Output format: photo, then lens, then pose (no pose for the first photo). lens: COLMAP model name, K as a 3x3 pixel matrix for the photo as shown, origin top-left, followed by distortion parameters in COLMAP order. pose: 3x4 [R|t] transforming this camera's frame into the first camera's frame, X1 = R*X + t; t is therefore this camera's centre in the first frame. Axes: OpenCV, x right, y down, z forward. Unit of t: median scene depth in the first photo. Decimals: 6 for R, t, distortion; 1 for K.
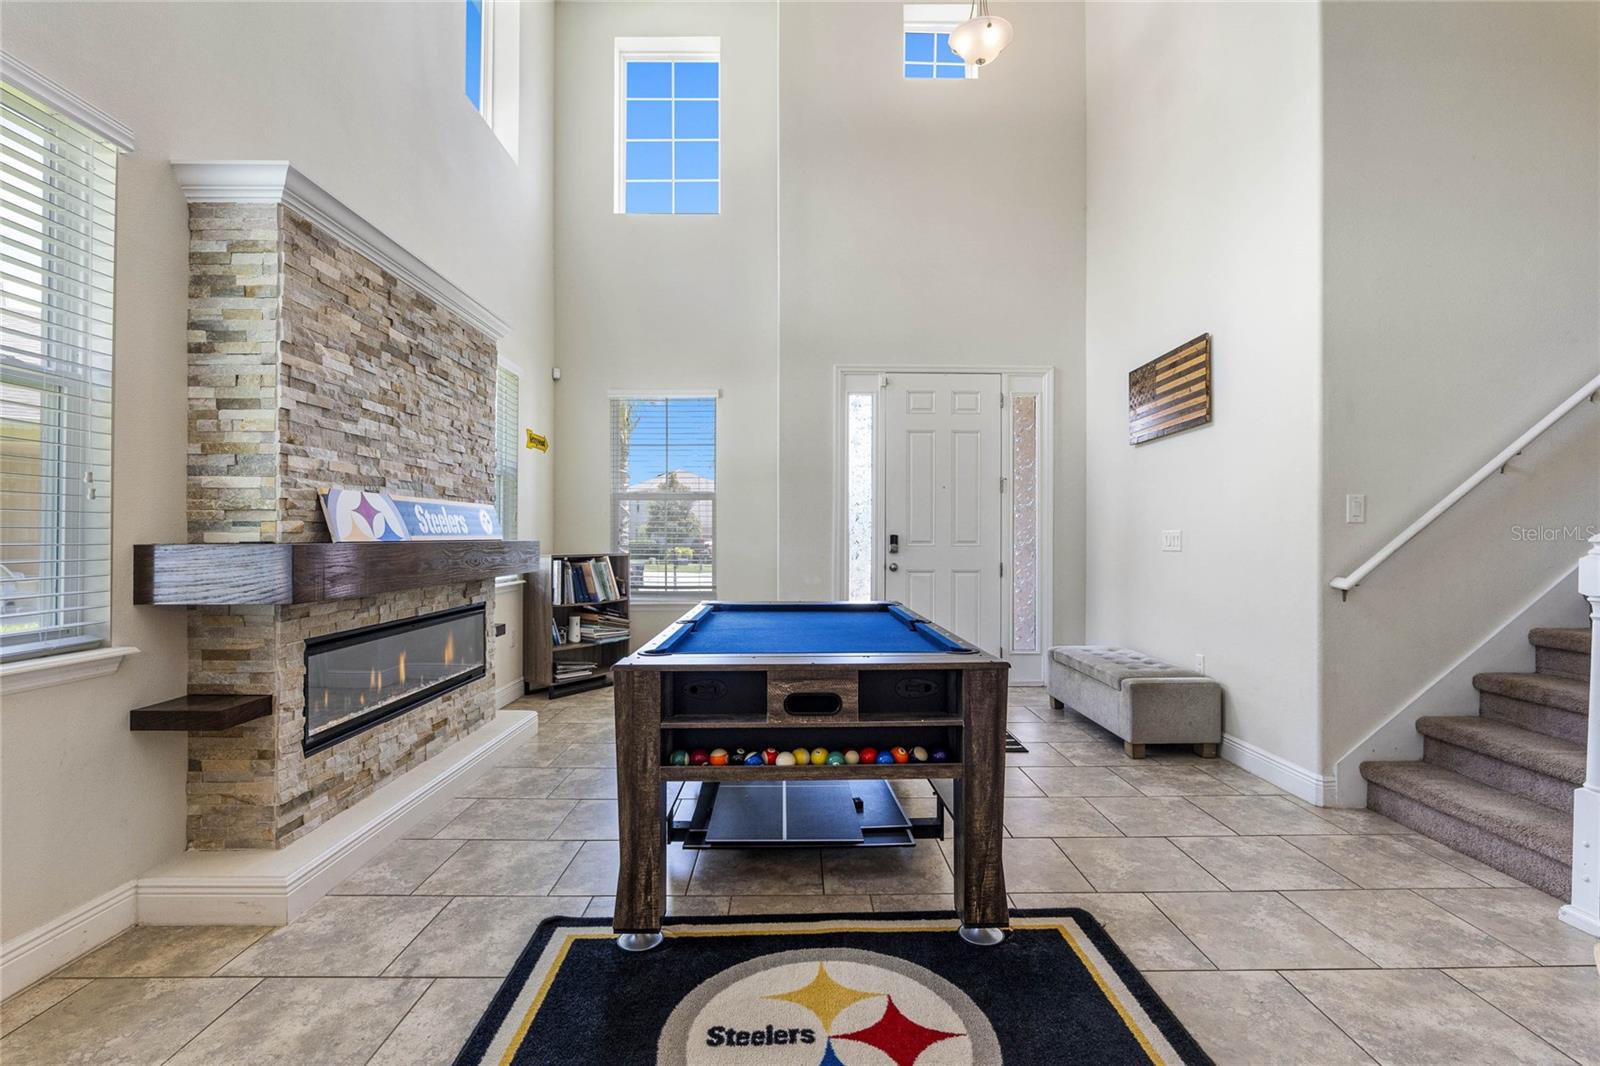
lens RADIAL K [[747.4, 0, 806.0], [0, 747.4, 532.6], [0, 0, 1]] dist [-0.016217, 0.000936]
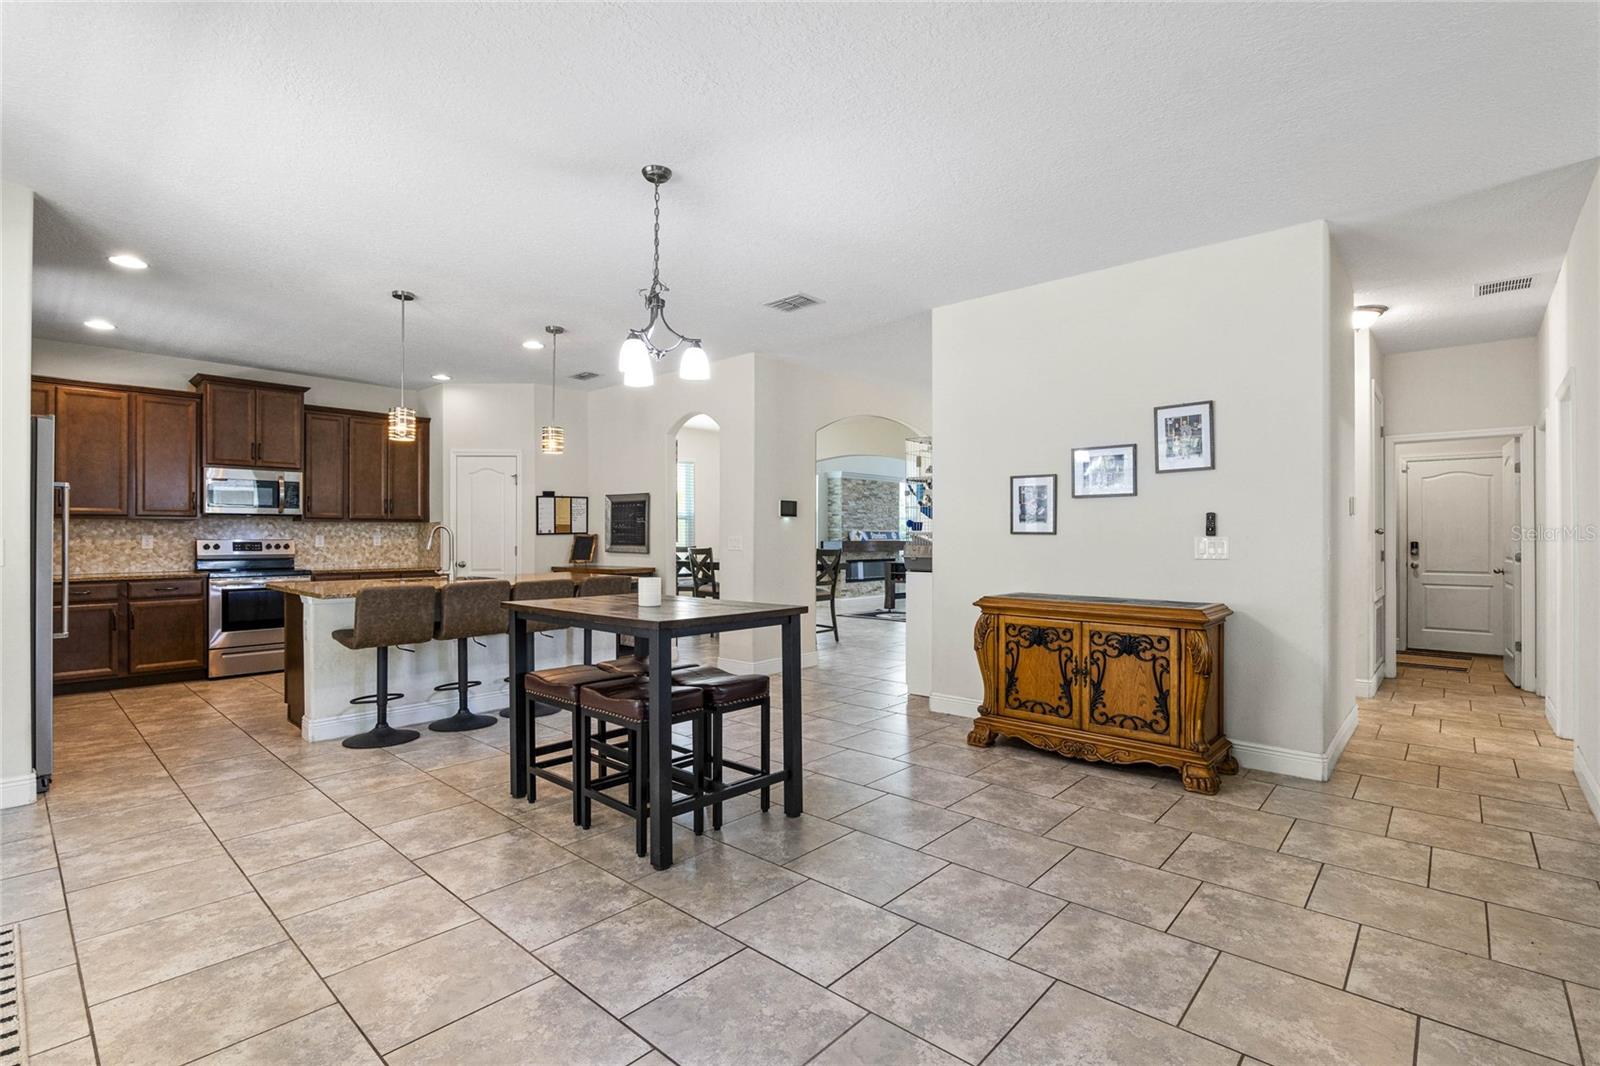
lens RADIAL K [[740.7, 0, 805.2], [0, 740.7, 533.3], [0, 0, 1]] dist [-0.026092, 0.008215]
pose [[0.735053, -0.004183, -0.677997, 2.554328], [0.001682, 0.999989, -0.004345, -0.016425], [0.678007, 0.002053, 0.735052, -2.914429]]
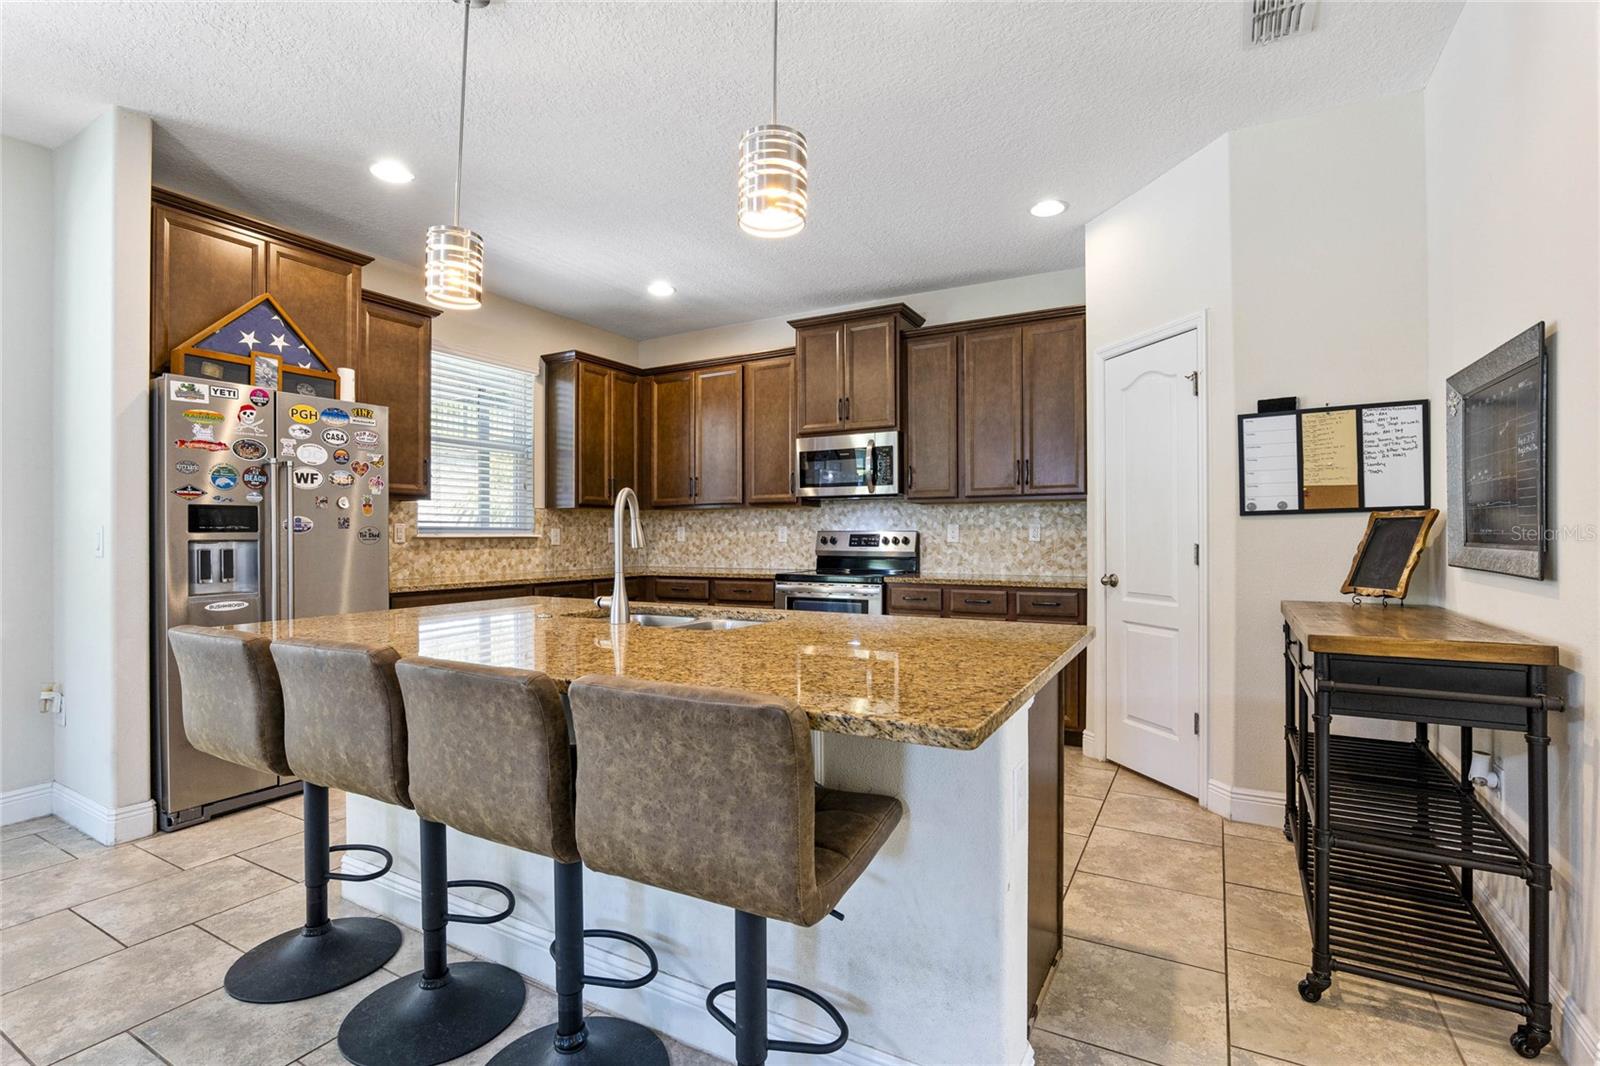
lens RADIAL K [[740.7, 0, 805.2], [0, 740.7, 533.3], [0, 0, 1]] dist [-0.026092, 0.008215]
pose [[-0.502035, -0.002272, -0.864845, 1.085736], [0.002855, 0.999987, -0.004285, 0.005393], [0.864843, -0.004621, -0.502021, -1.482225]]
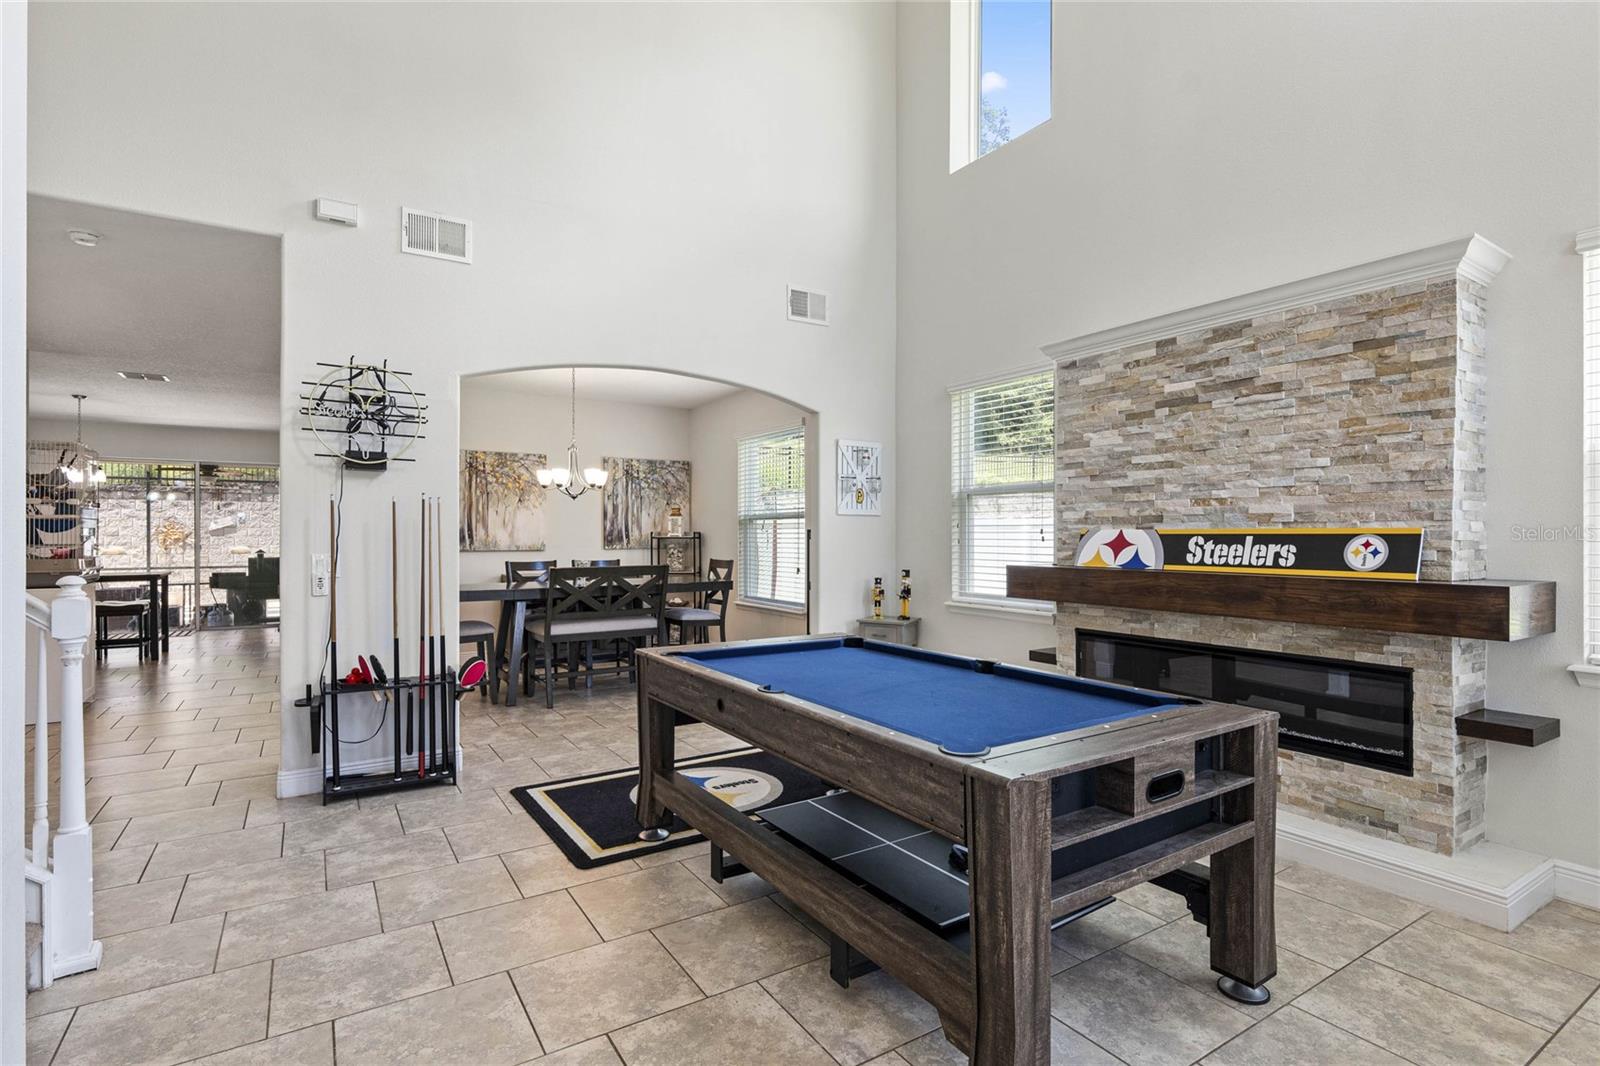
lens RADIAL K [[782.8, 0, 804.8], [0, 782.8, 532.2], [0, 0, 1]] dist [-0.004035, -0.000075]
pose [[-0.850355, -0.003497, -0.526198, 0.671301], [0.000660, 0.999970, -0.007712, -0.044290], [0.526209, -0.006905, -0.850327, 2.079351]]
